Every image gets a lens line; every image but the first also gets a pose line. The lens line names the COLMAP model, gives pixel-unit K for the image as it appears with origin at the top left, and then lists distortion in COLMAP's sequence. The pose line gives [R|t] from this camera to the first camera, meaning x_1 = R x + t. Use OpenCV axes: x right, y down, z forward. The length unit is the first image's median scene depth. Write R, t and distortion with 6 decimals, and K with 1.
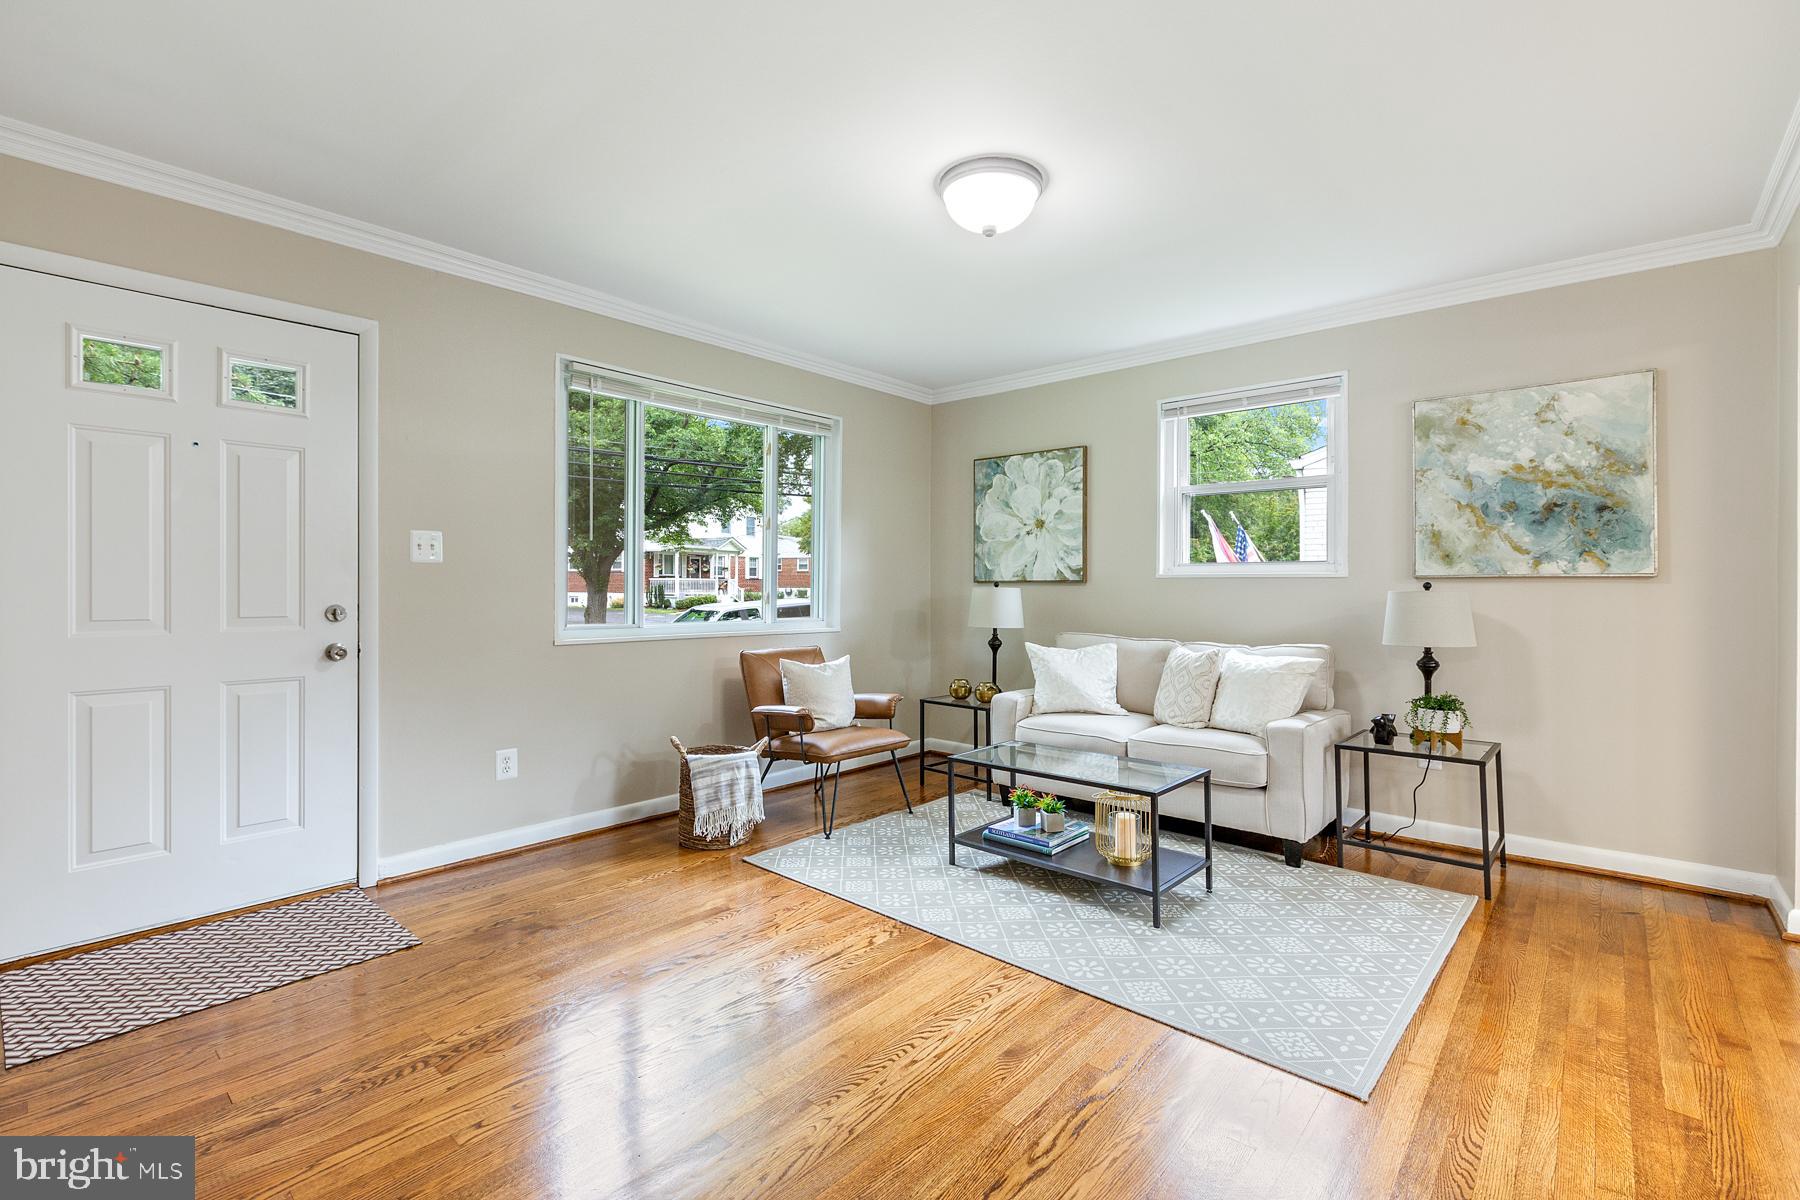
lens RADIAL K [[807.1, 0, 891.1], [0, 807.1, 589.7], [0, 0, 1]] dist [0.000407, -0.001336]
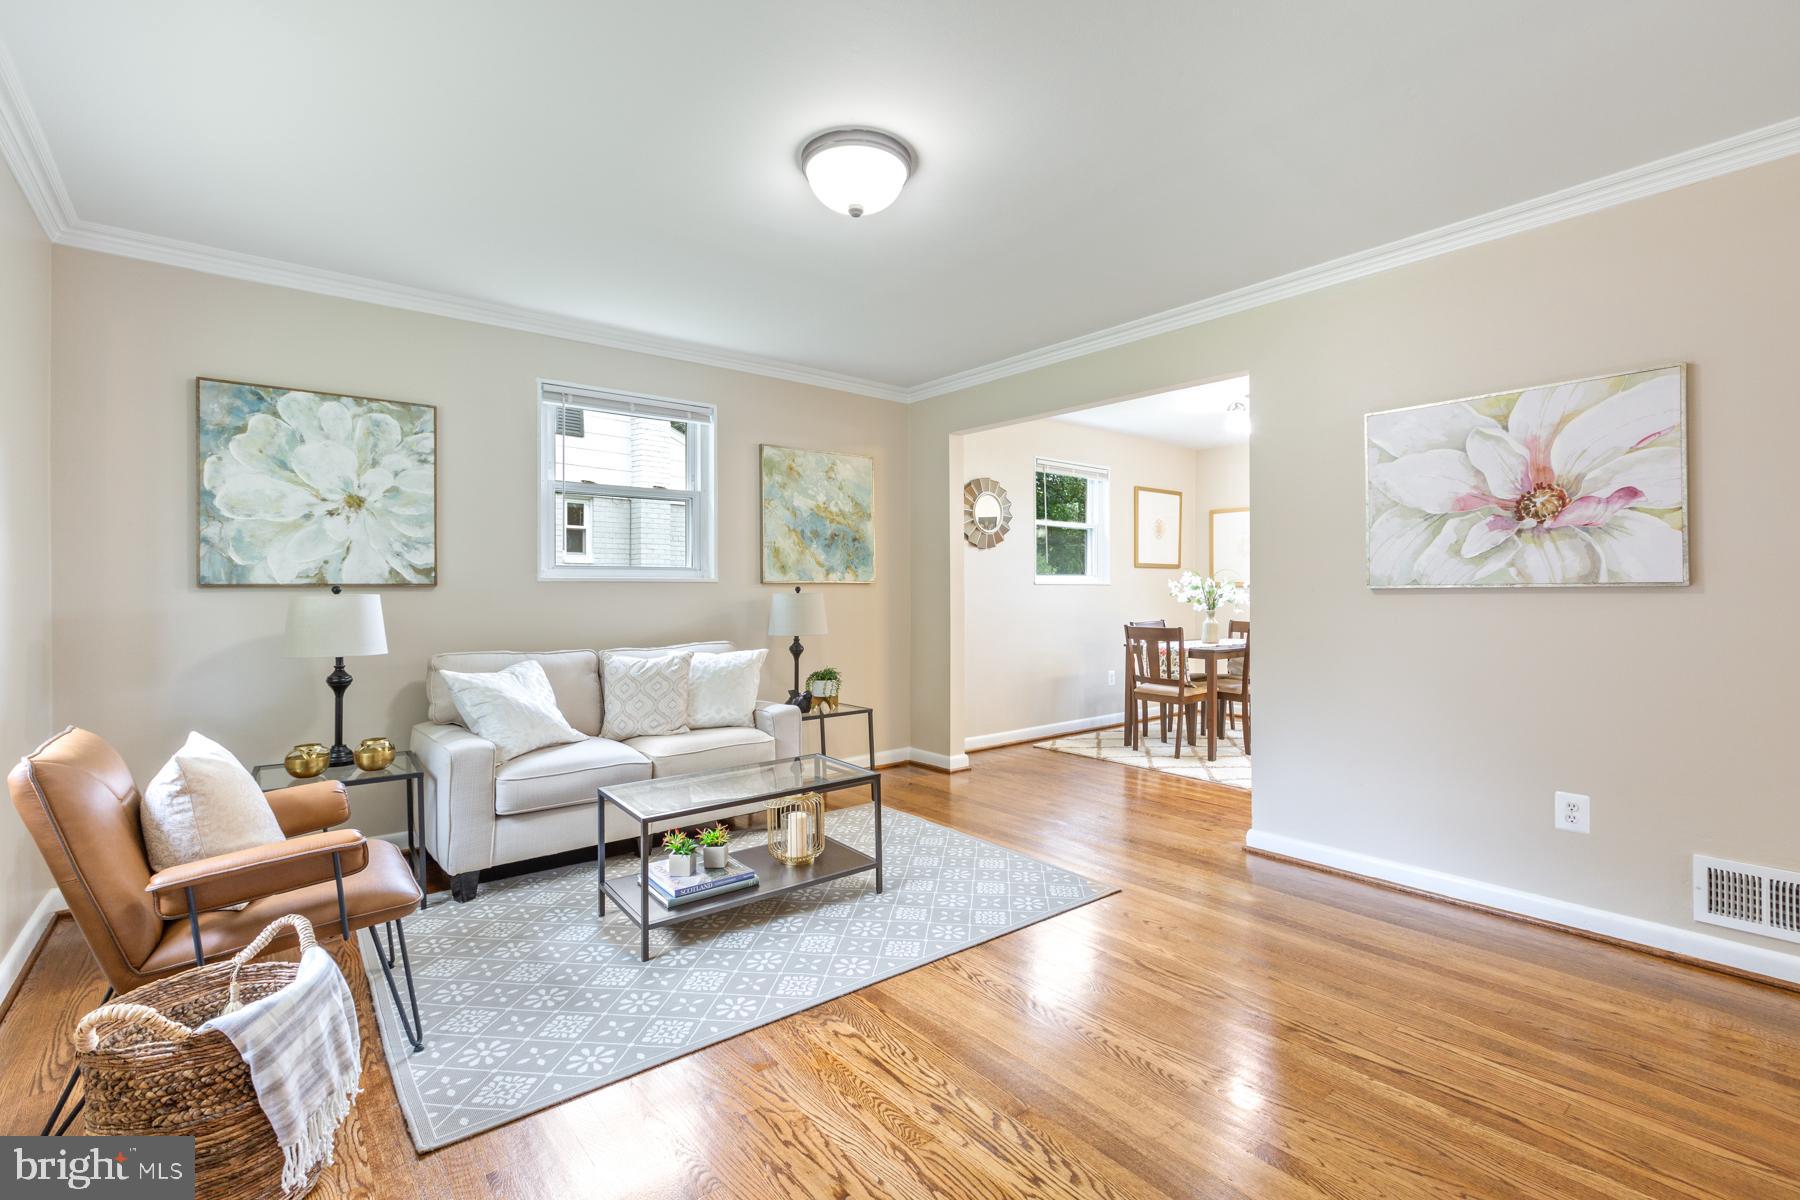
lens RADIAL K [[807.1, 0, 906.9], [0, 807.1, 587.7], [0, 0, 1]] dist [0.000407, -0.001336]
pose [[0.151010, 0.000253, 0.988532, -0.593208], [0.009735, 0.999951, -0.001743, -0.003402], [-0.988484, 0.009886, 0.151000, 0.603135]]
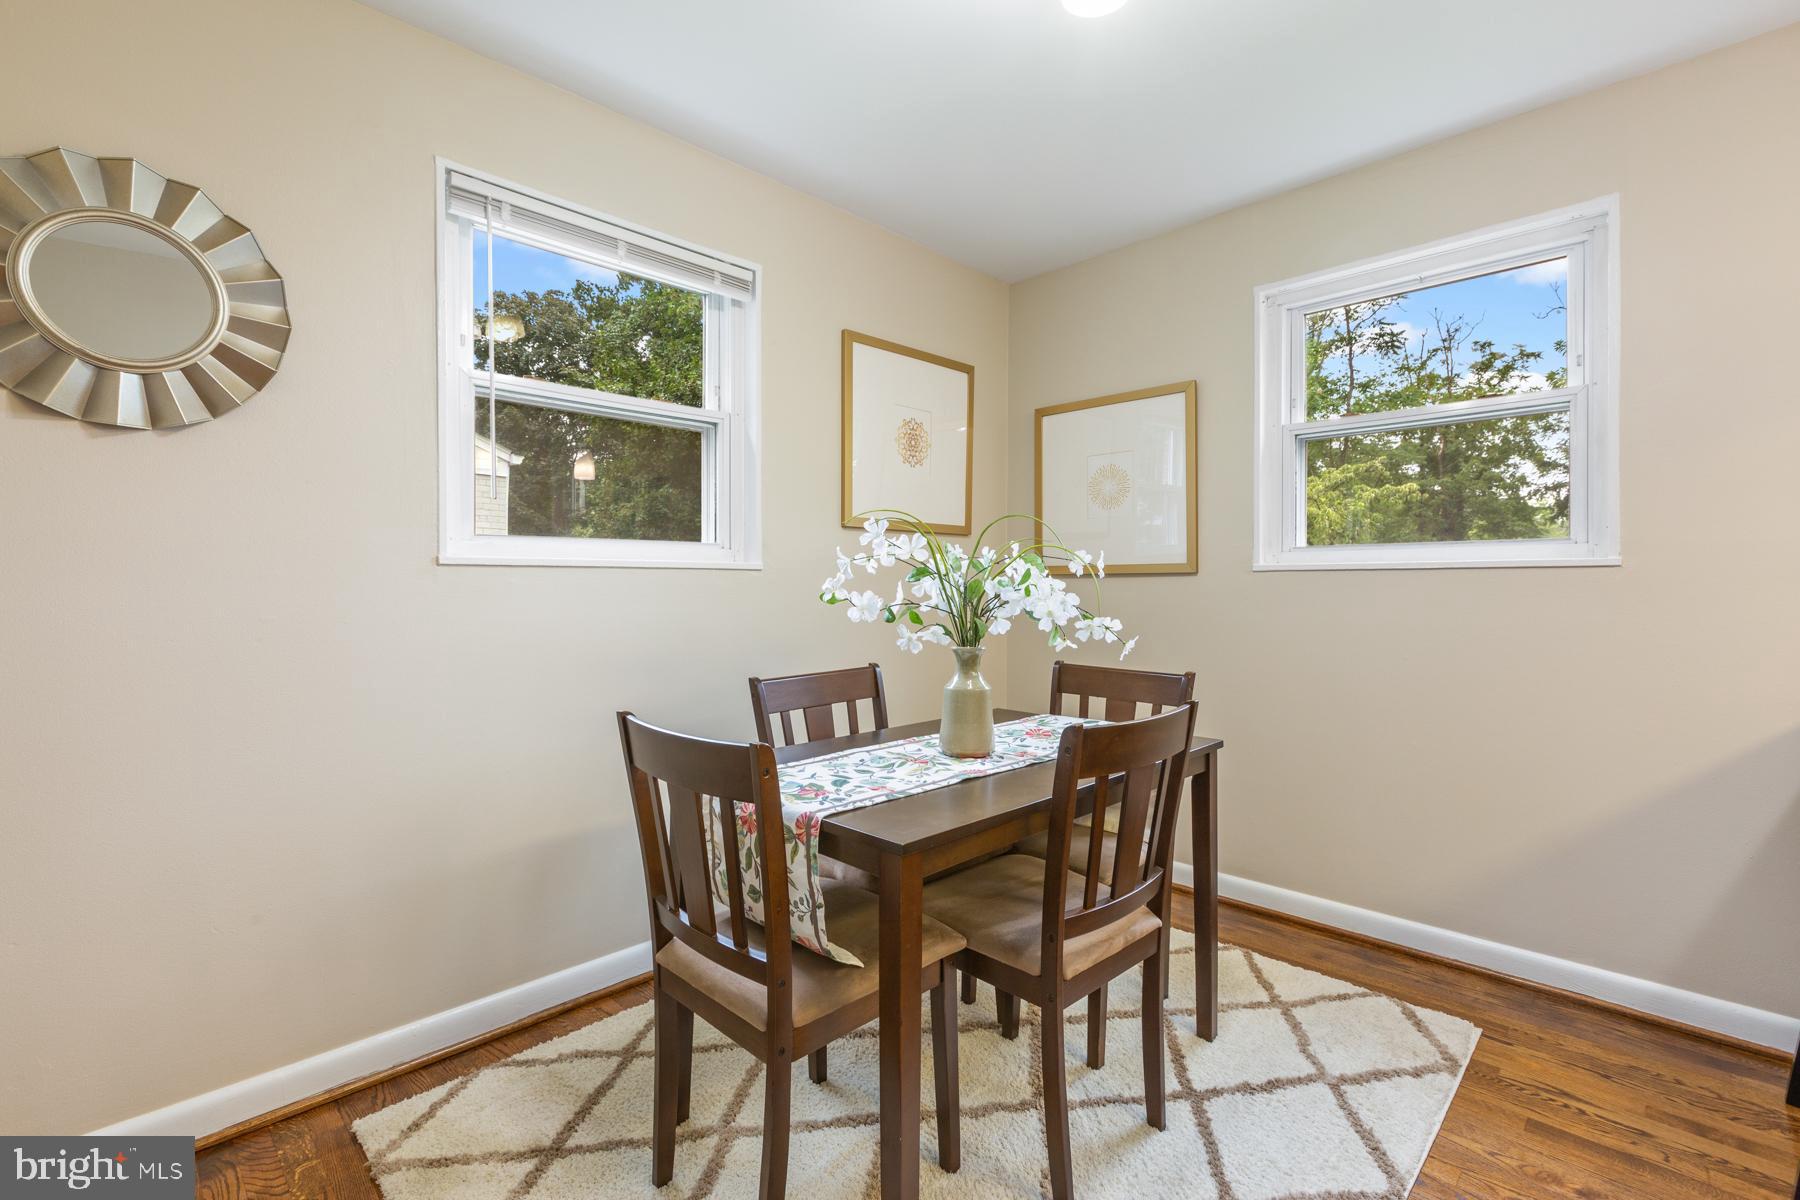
lens RADIAL K [[807.1, 0, 896.3], [0, 807.1, 587.0], [0, 0, 1]] dist [0.000407, -0.001336]
pose [[0.059928, -0.007012, 0.998178, 0.639628], [0.007988, 0.999947, 0.006545, 0.003763], [-0.998171, 0.007581, 0.059981, 0.245696]]
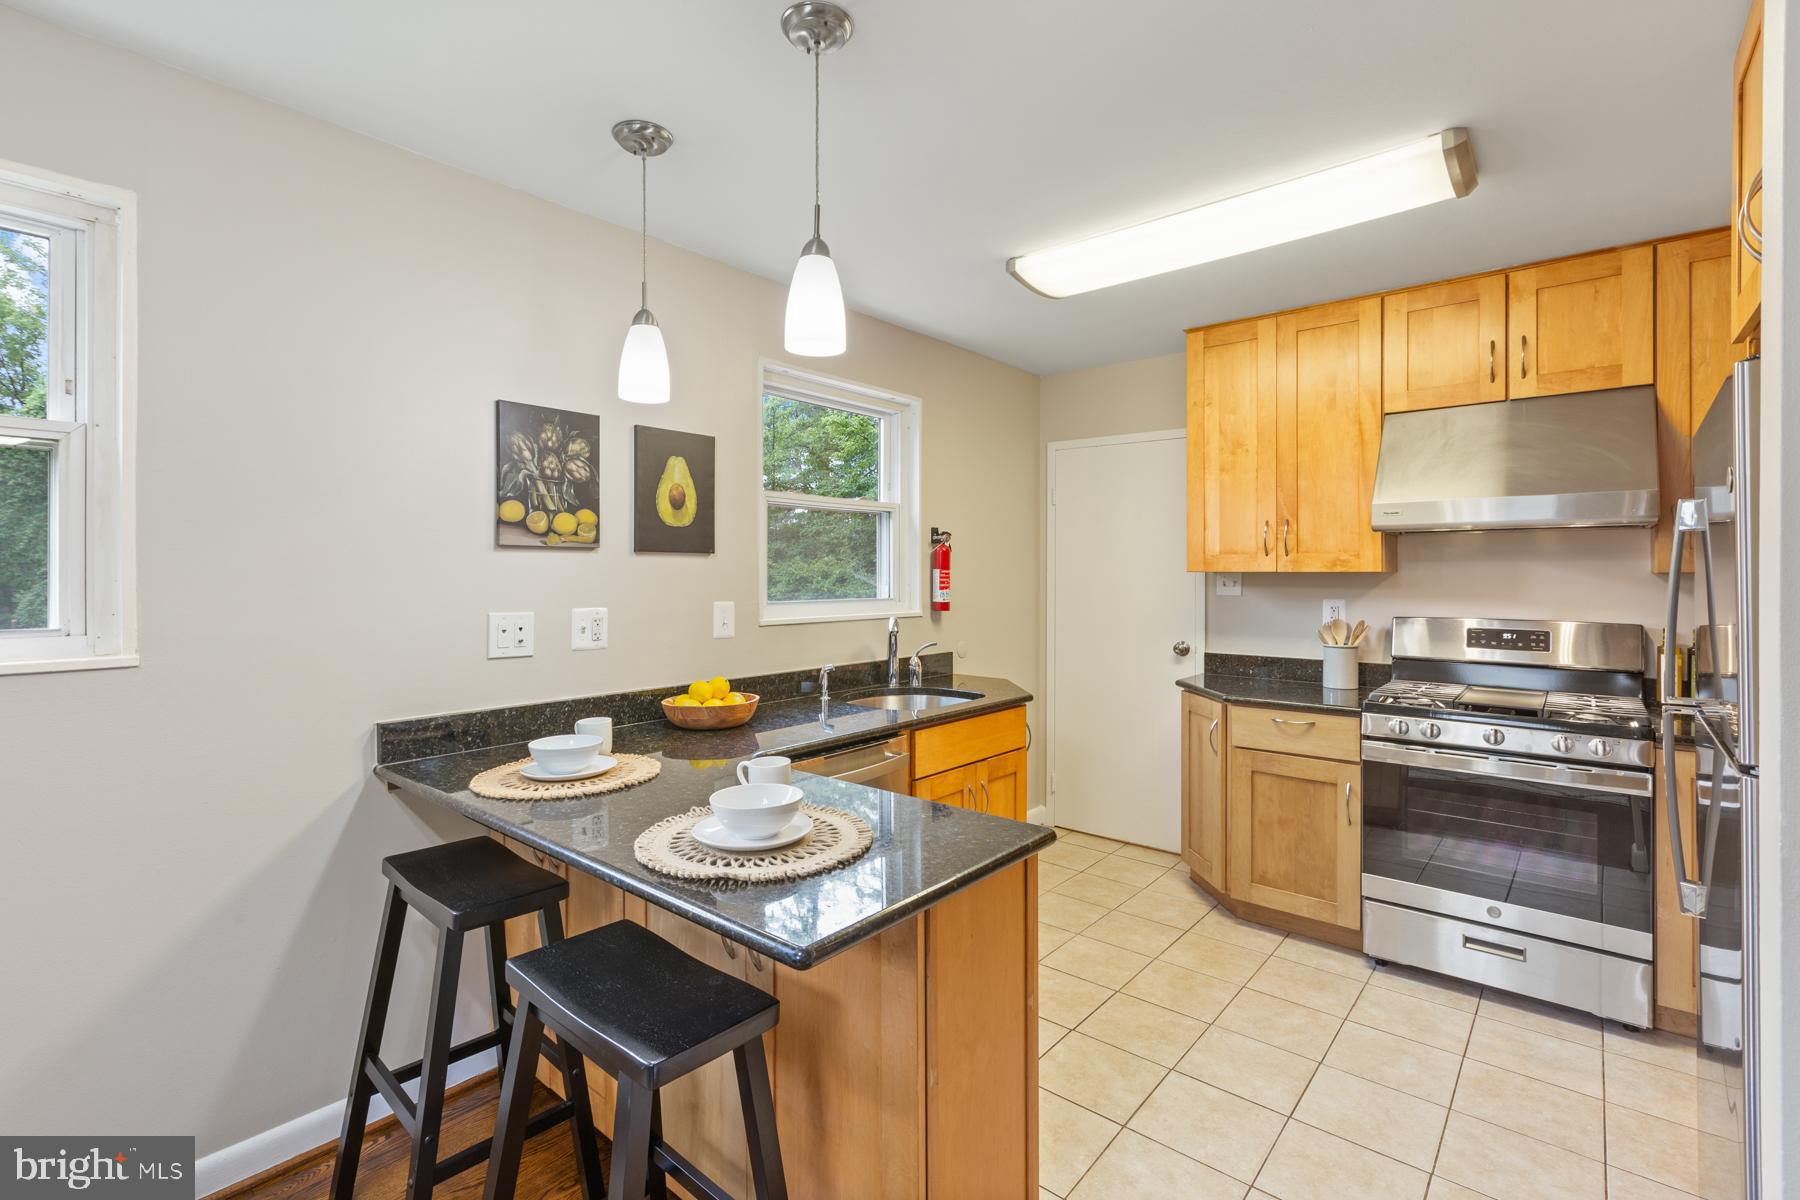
lens RADIAL K [[807.1, 0, 897.6], [0, 807.1, 571.2], [0, 0, 1]] dist [0.000407, -0.001336]
pose [[-0.999848, -0.002857, -0.017178, 0.835962], [-0.002900, 0.999993, 0.002482, -0.062977], [0.017171, 0.002532, -0.999849, 0.223780]]
